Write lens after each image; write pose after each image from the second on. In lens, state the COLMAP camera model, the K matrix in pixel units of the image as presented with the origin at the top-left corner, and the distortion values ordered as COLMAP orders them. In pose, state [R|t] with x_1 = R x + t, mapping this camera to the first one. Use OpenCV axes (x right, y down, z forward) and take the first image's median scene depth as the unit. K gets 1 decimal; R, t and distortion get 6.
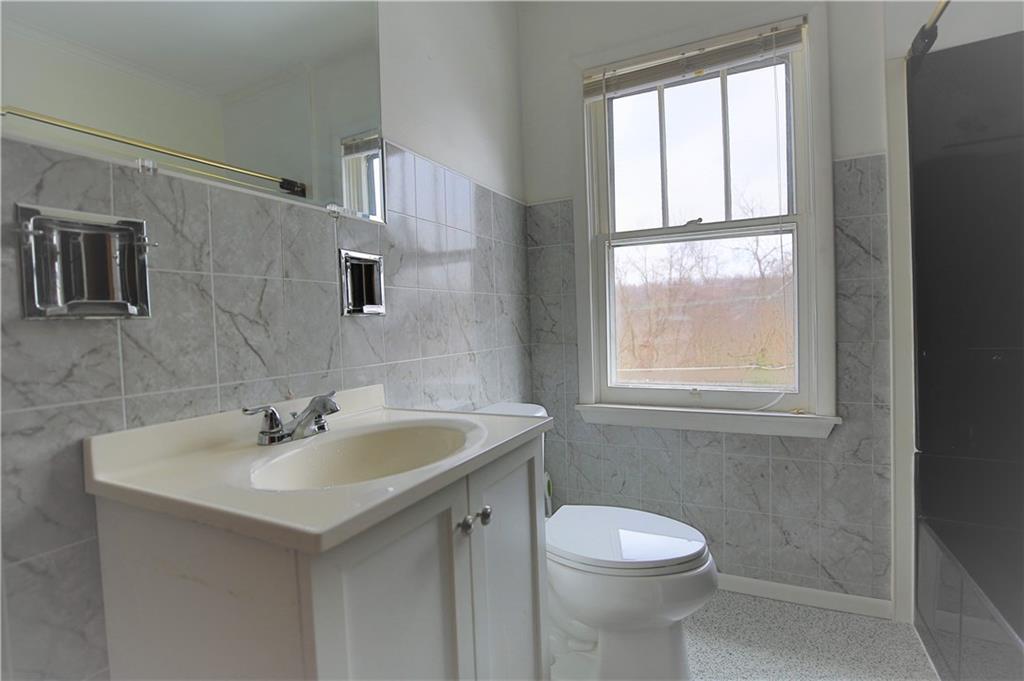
lens RADIAL K [[497.4, 0, 512.1], [0, 497.4, 336.4], [0, 0, 1]] dist [-0.023524, 0.003967]
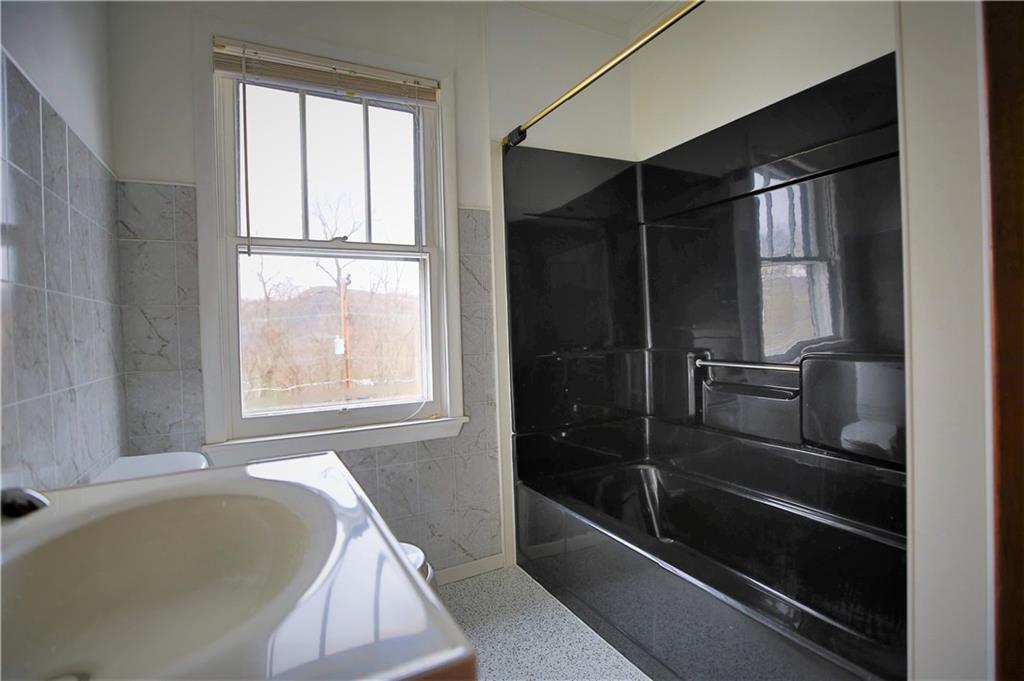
lens RADIAL K [[497.4, 0, 514.6], [0, 497.4, 336.4], [0, 0, 1]] dist [-0.023524, 0.003967]
pose [[0.591284, 0.000226, 0.806464, -0.240670], [0.036478, 0.998969, -0.027026, 0.002949], [-0.805638, 0.045398, 0.590666, 0.153231]]
